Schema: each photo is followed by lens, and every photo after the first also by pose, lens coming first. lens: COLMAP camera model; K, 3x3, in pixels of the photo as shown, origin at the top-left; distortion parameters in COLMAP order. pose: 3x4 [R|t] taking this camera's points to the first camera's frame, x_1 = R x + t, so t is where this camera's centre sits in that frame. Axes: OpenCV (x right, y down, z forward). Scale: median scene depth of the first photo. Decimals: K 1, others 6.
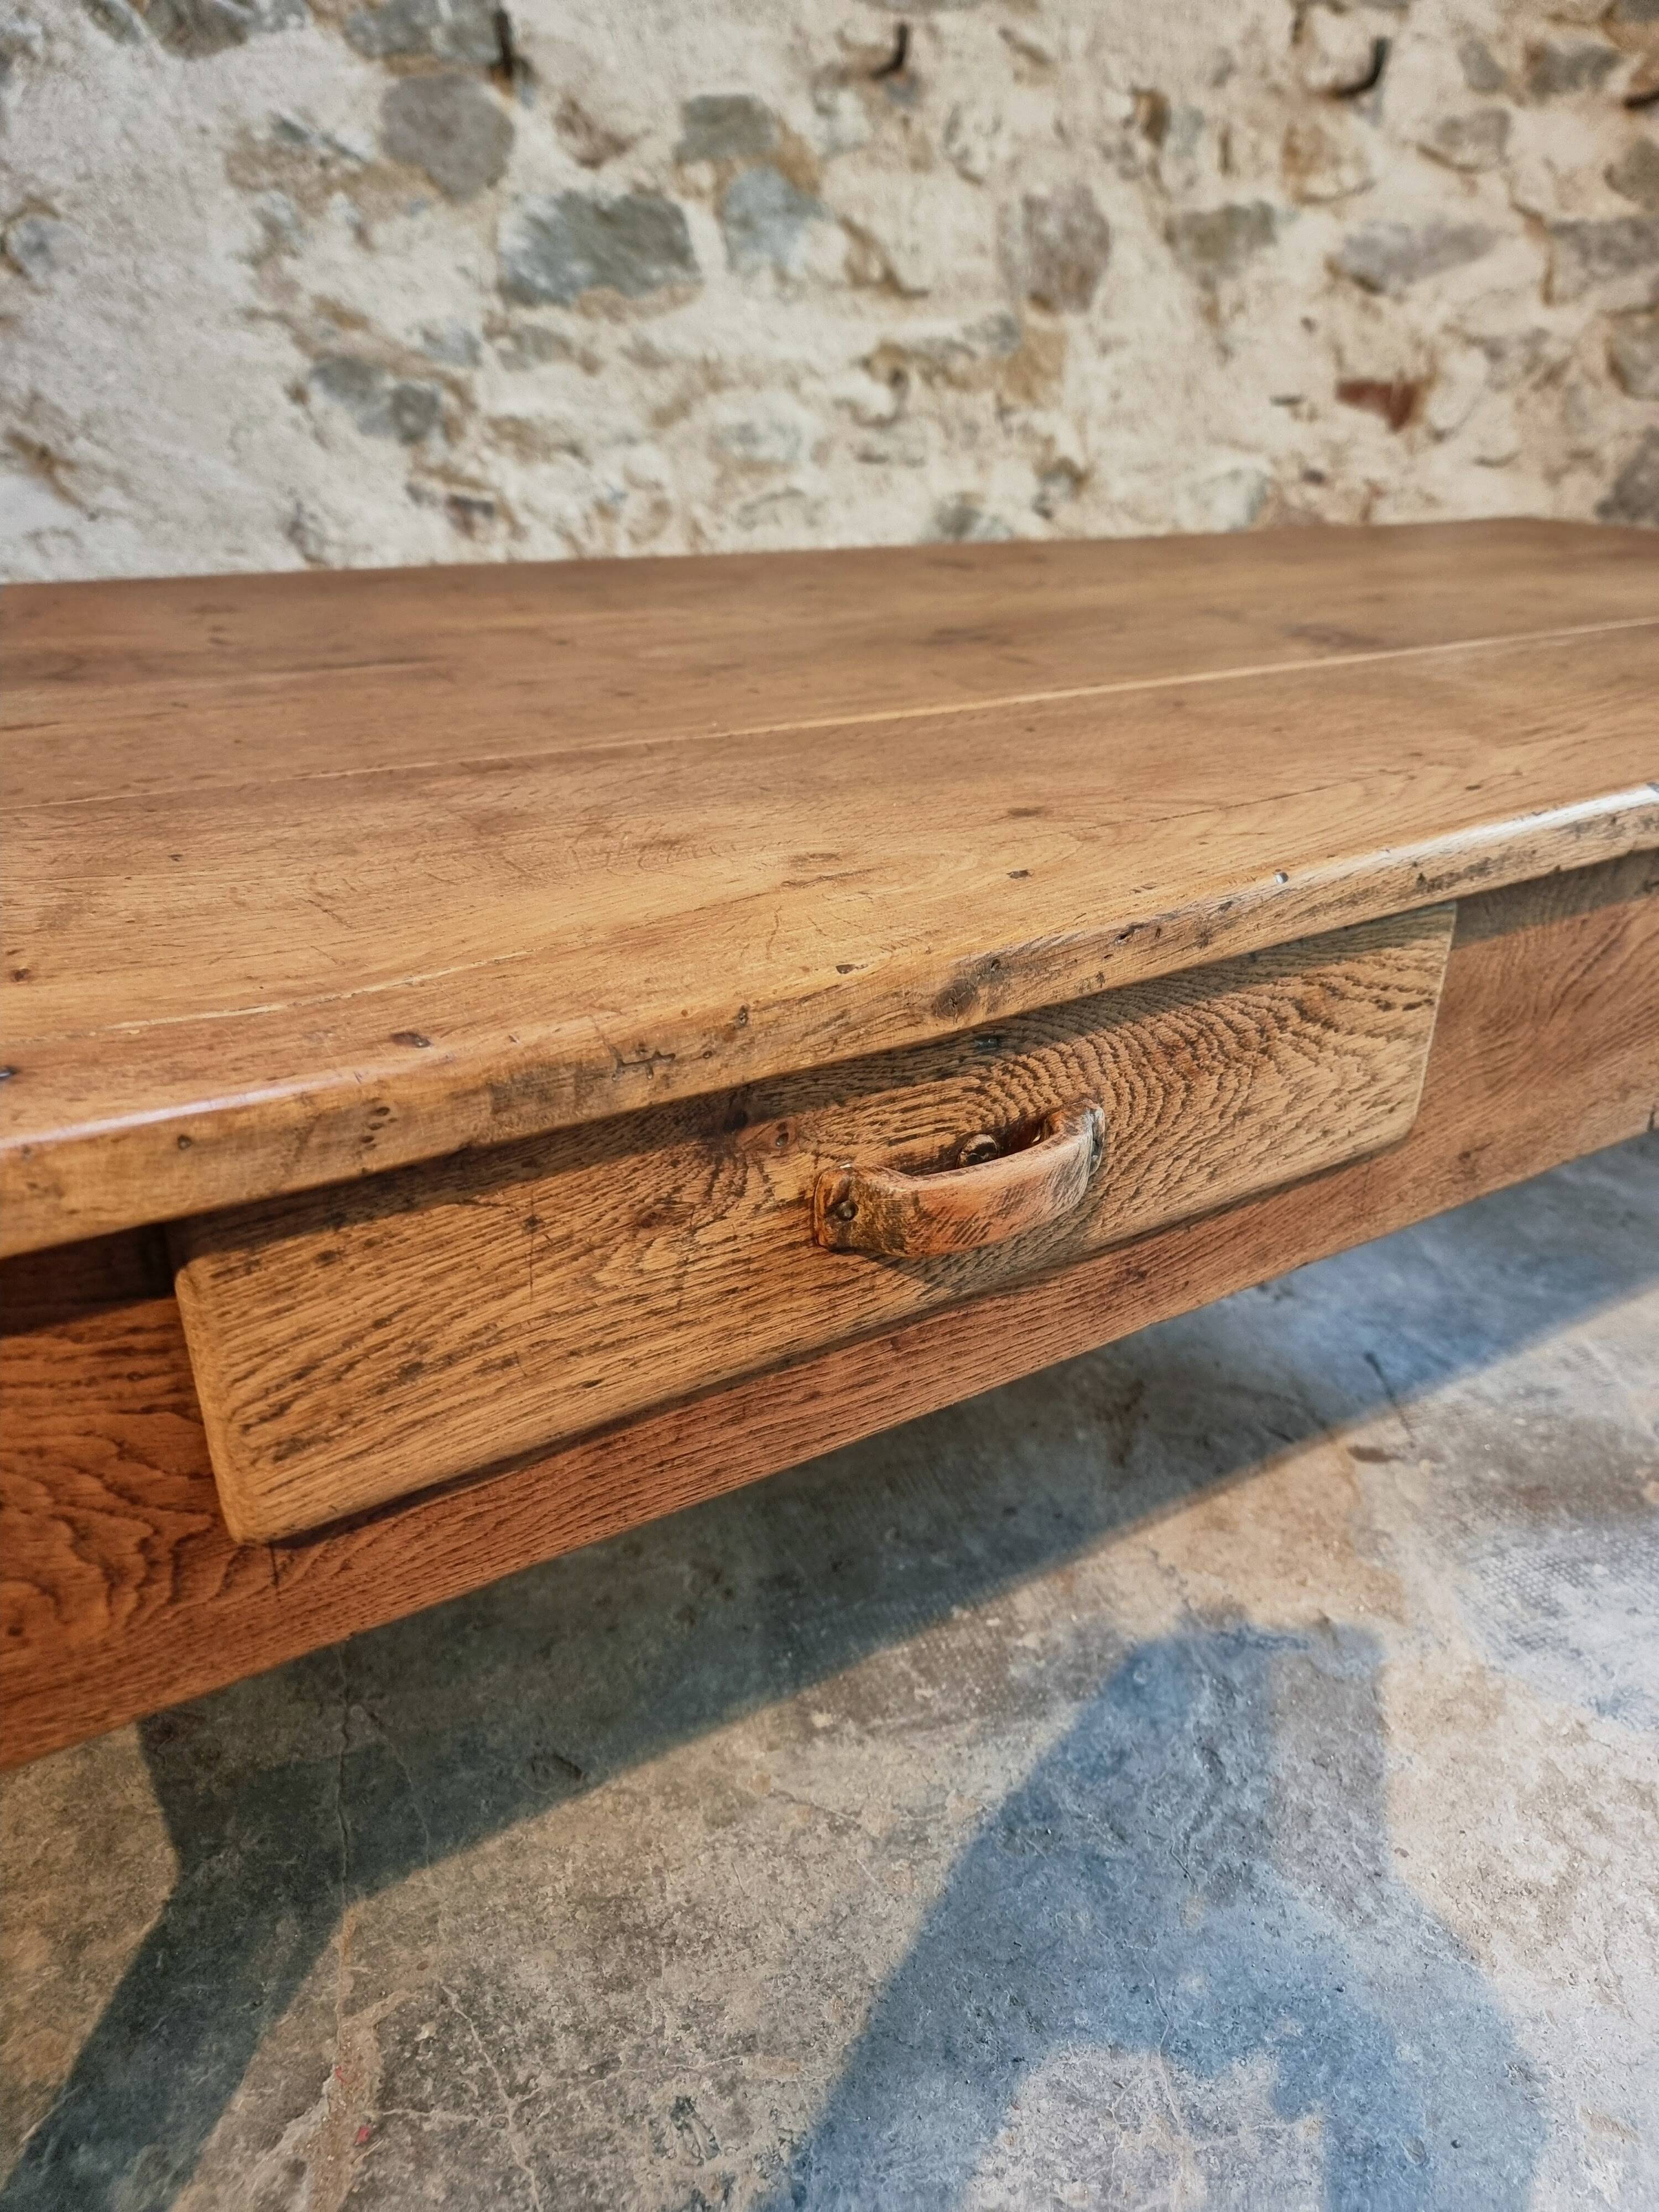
lens RADIAL K [[1565.3, 0, 826.1], [0, 1565.3, 1113.8], [0, 0, 1]] dist [0.058076, -0.066852]
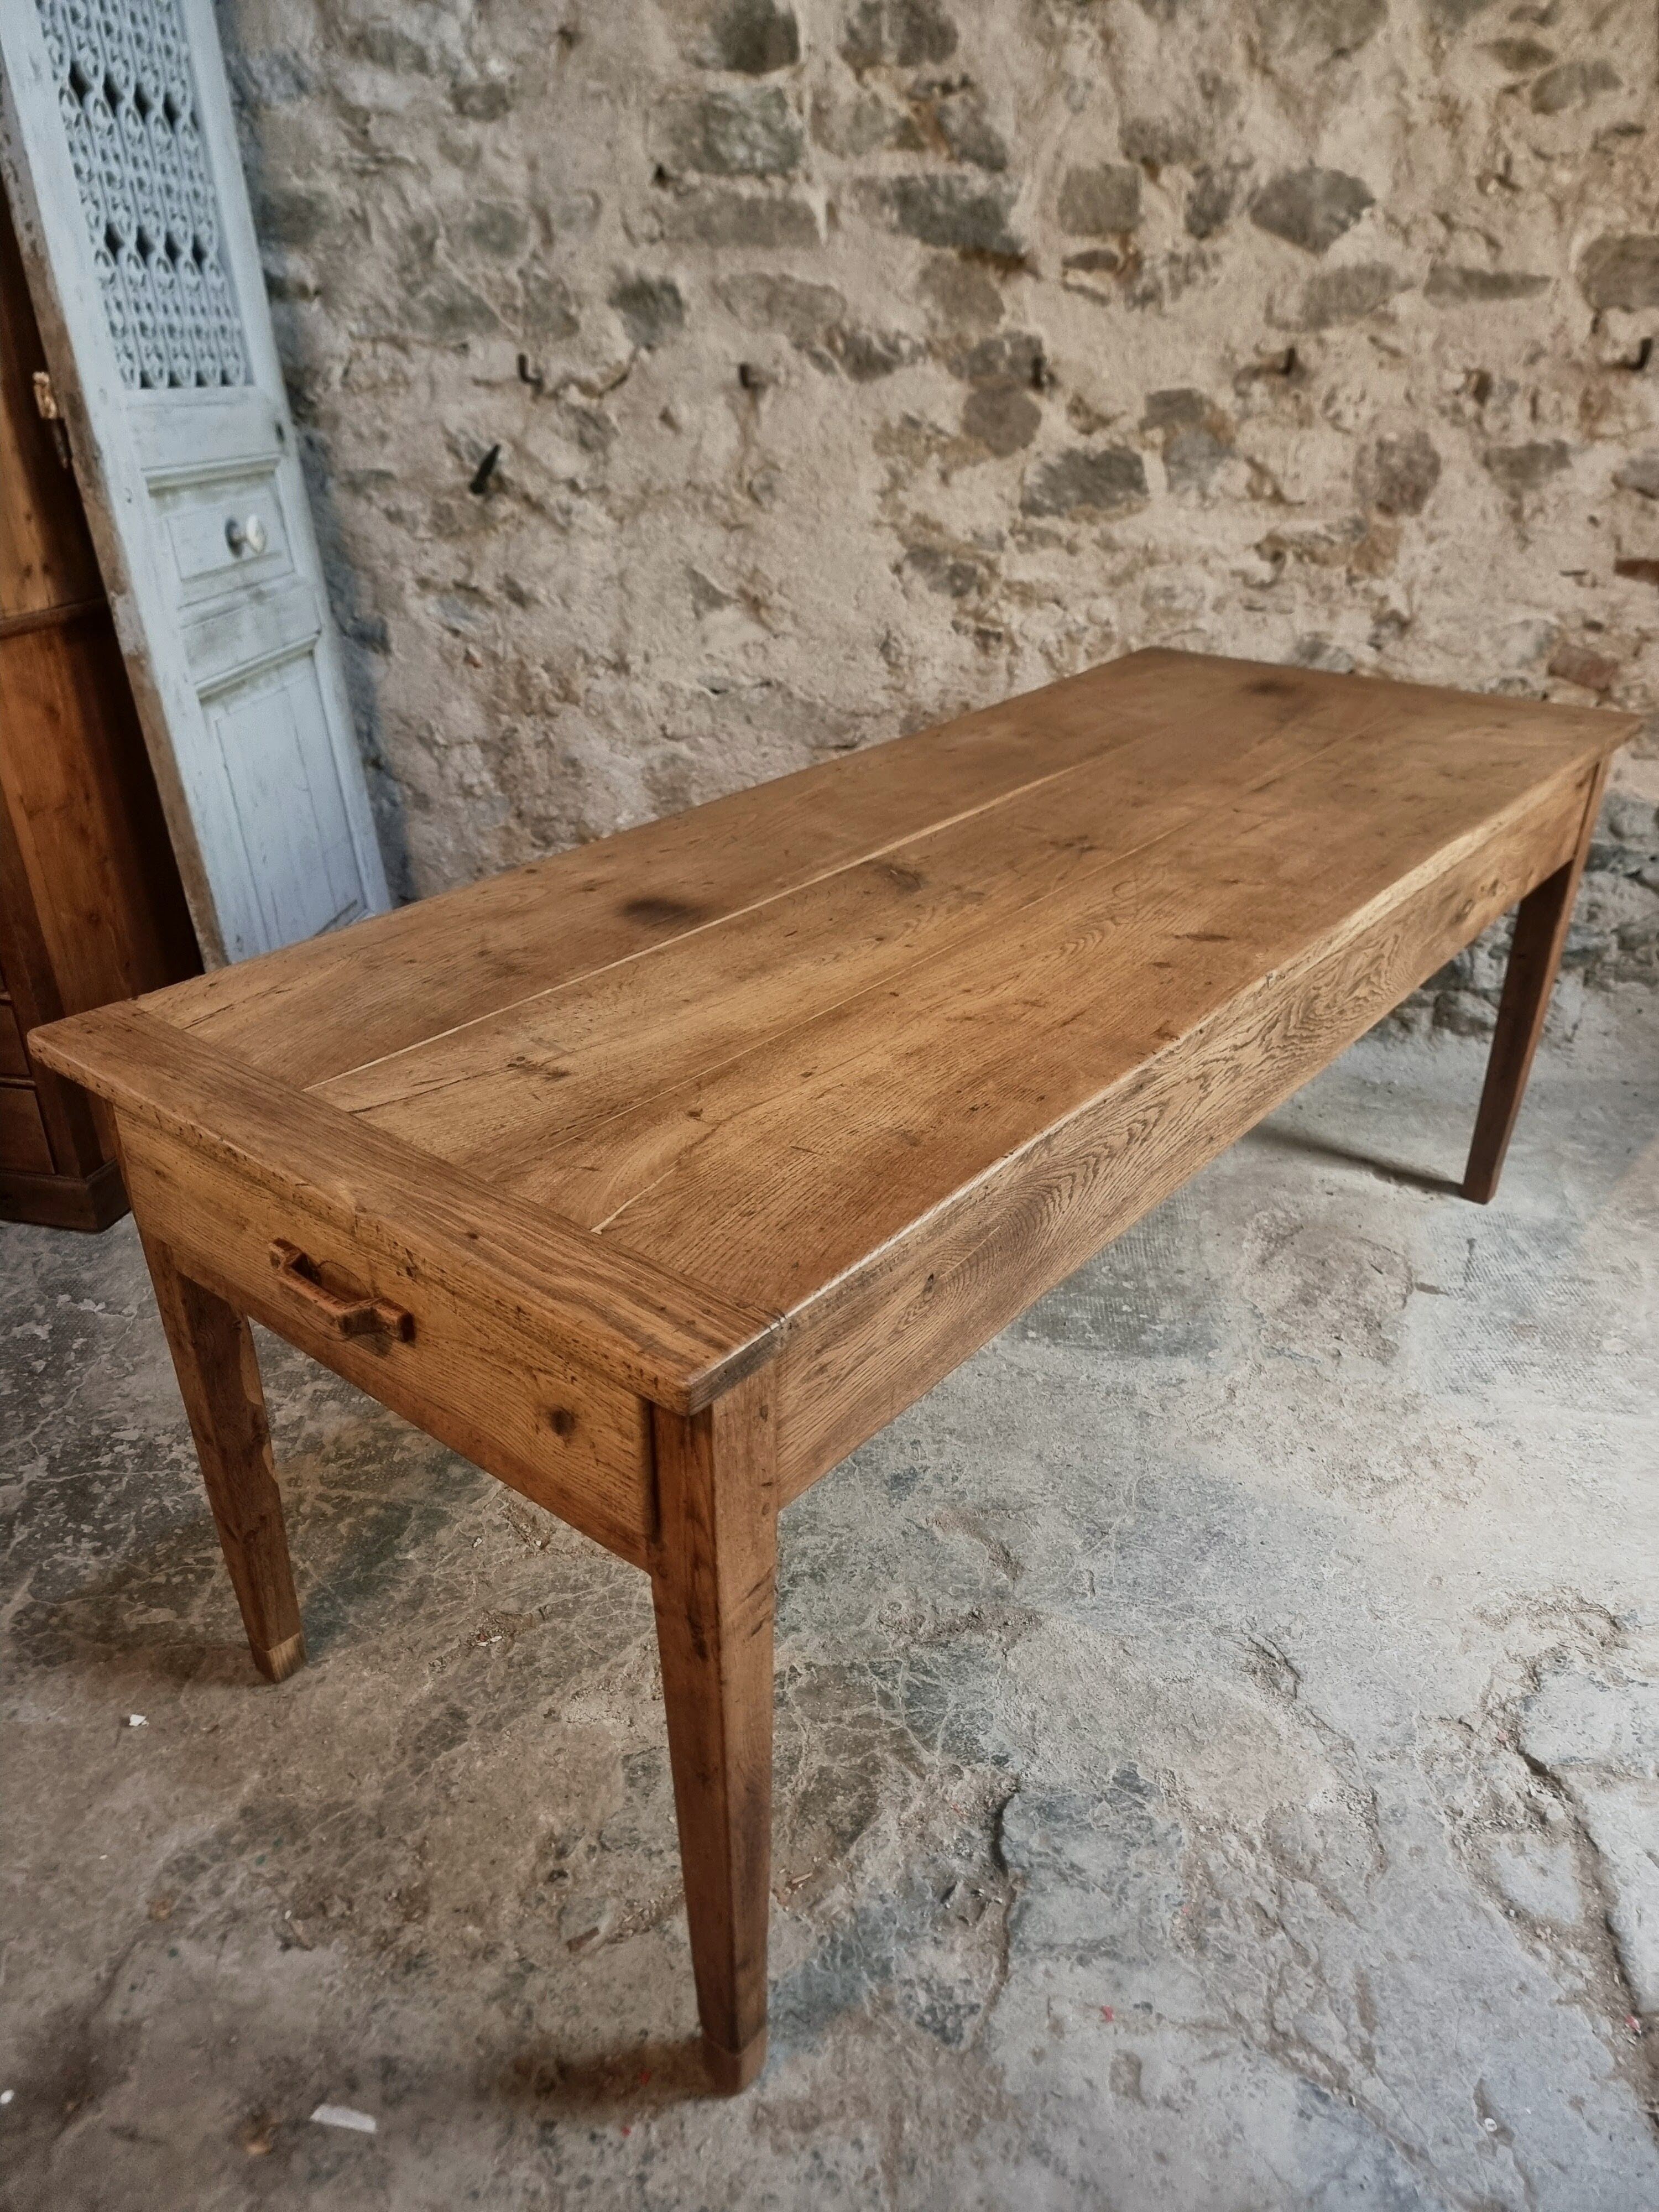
lens RADIAL K [[1558.8, 0, 811.0], [0, 1558.8, 1130.4], [0, 0, 1]] dist [0.068682, -0.068728]
pose [[0.923912, 0.157975, -0.348468, 0.260678], [-0.137917, 0.987060, 0.081807, 0.012677], [0.356882, -0.027523, 0.933744, -0.614500]]
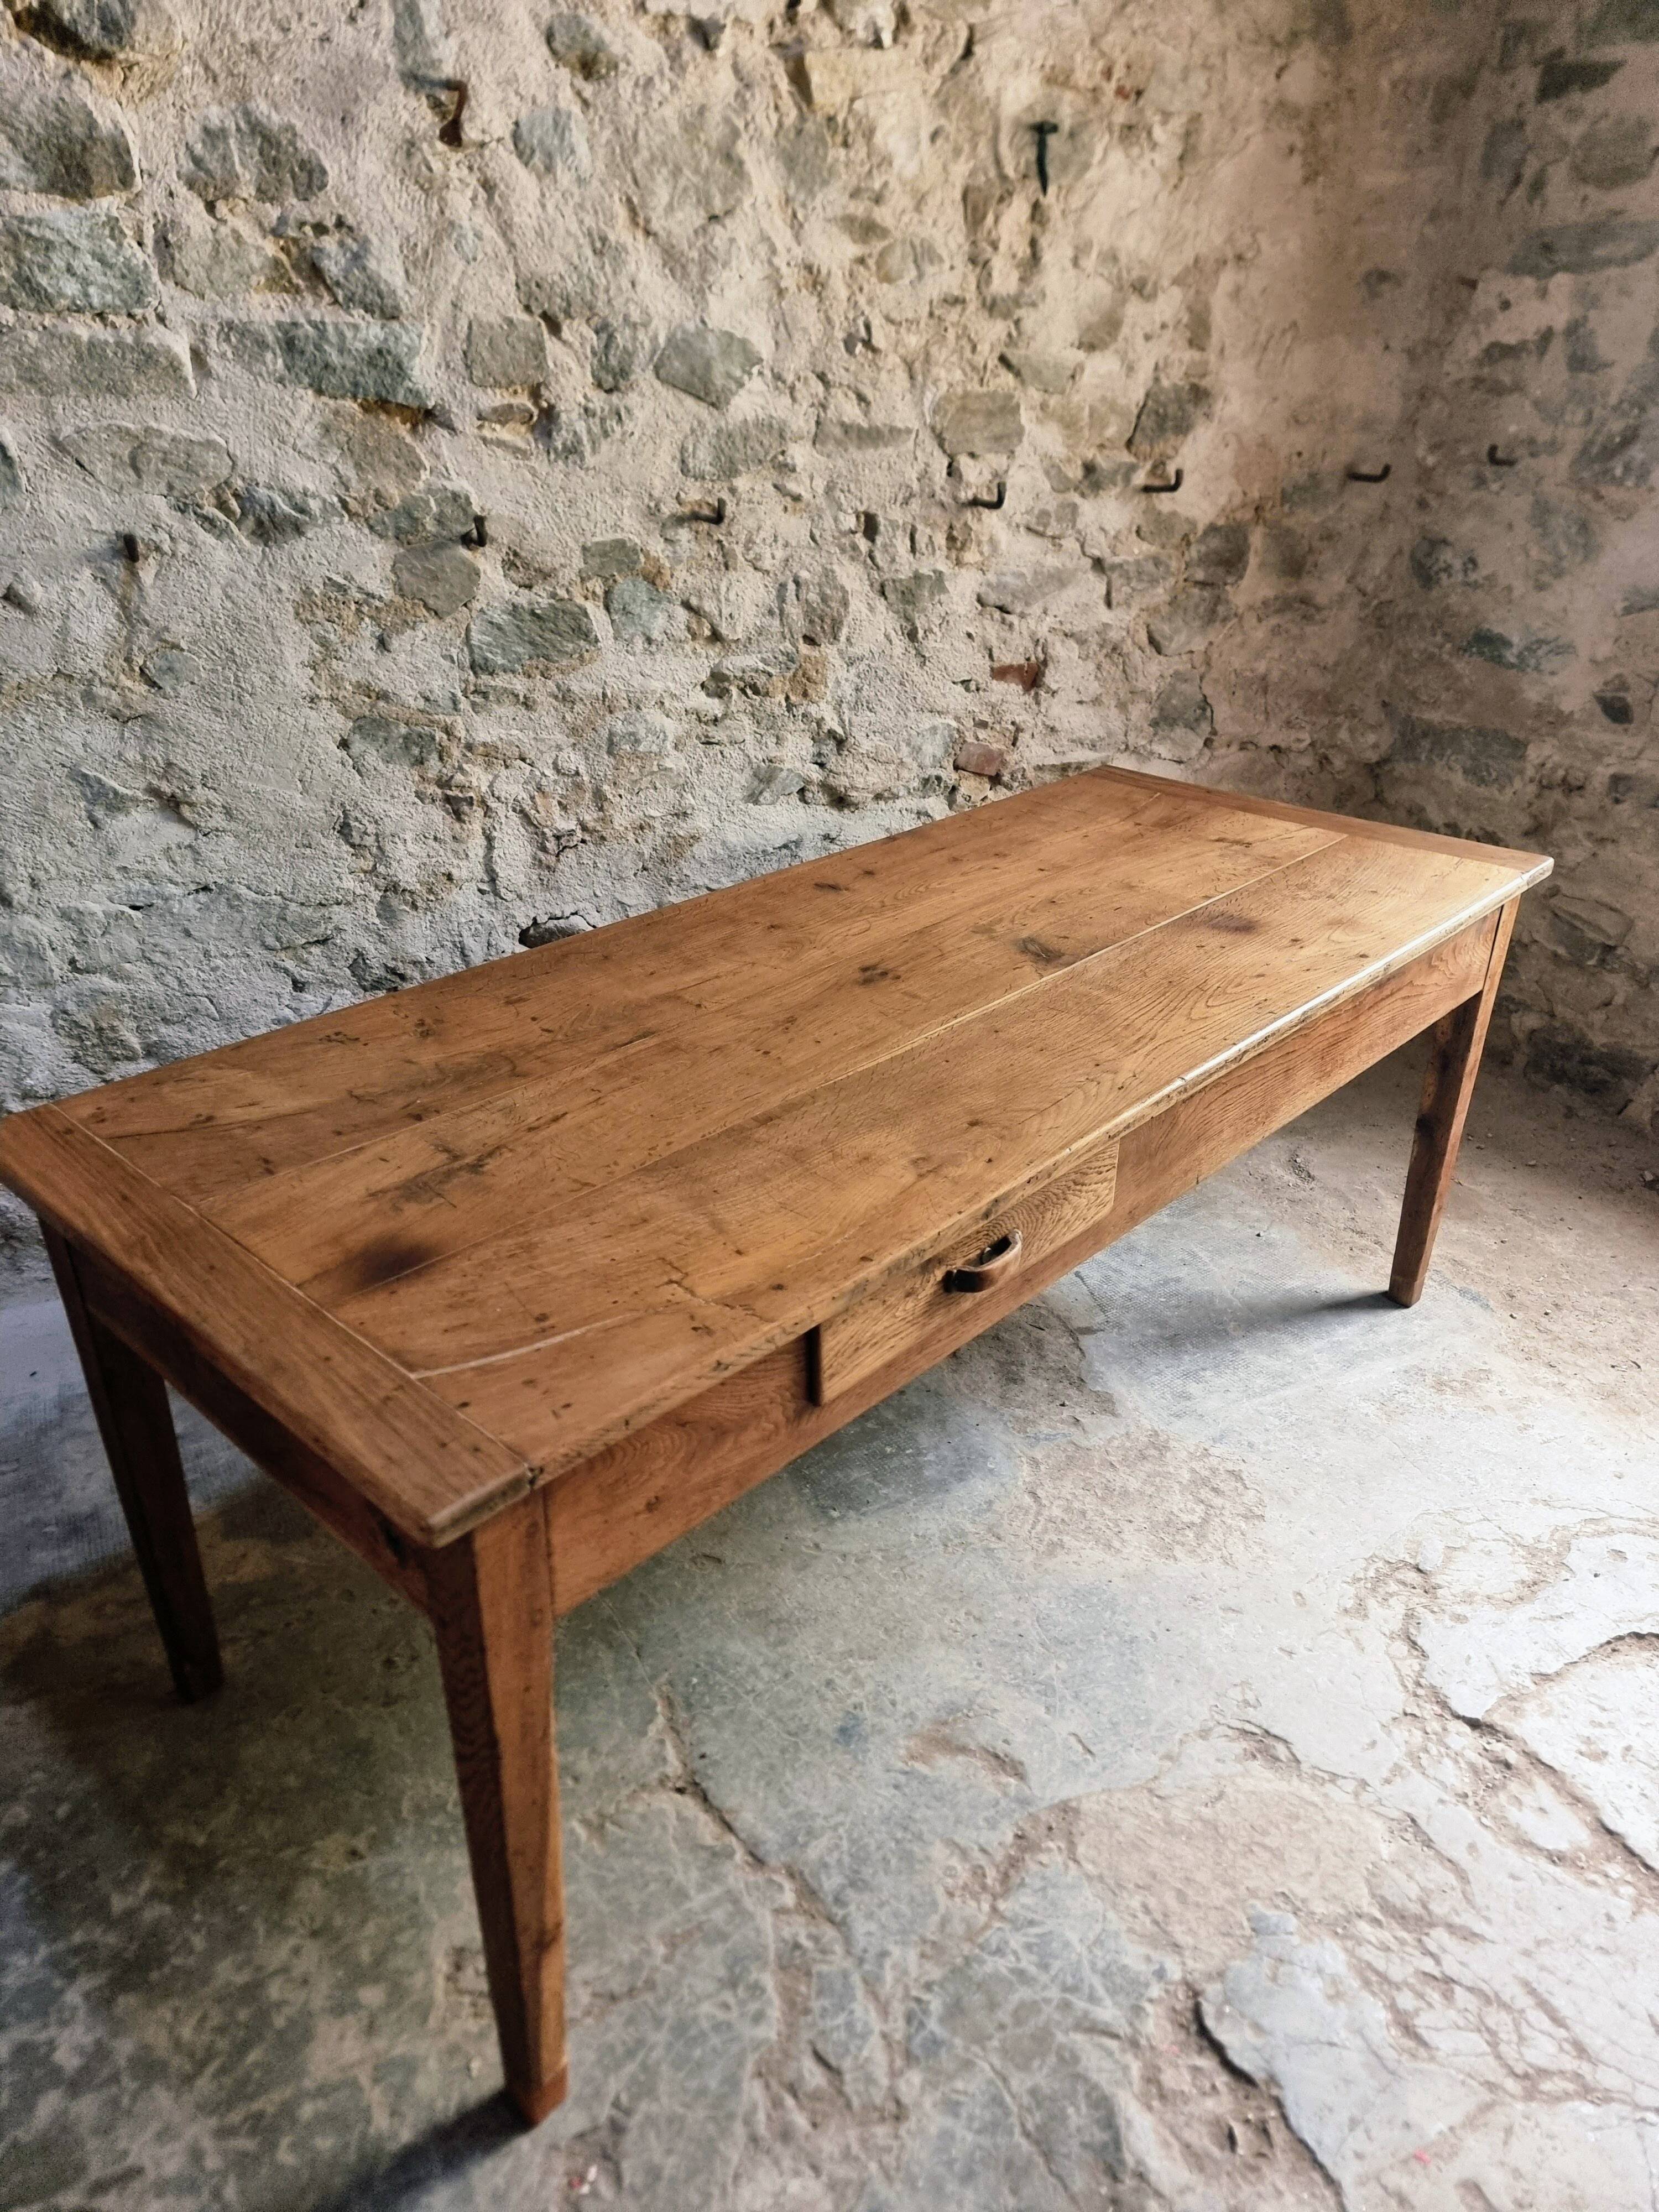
lens RADIAL K [[1537.8, 0, 828.5], [0, 1537.8, 1117.9], [0, 0, 1]] dist [0.071345, -0.062515]
pose [[0.970790, -0.120814, 0.207292, -0.234474], [0.112219, 0.992281, 0.052778, -0.127611], [-0.212068, -0.027974, 0.976855, -0.548949]]
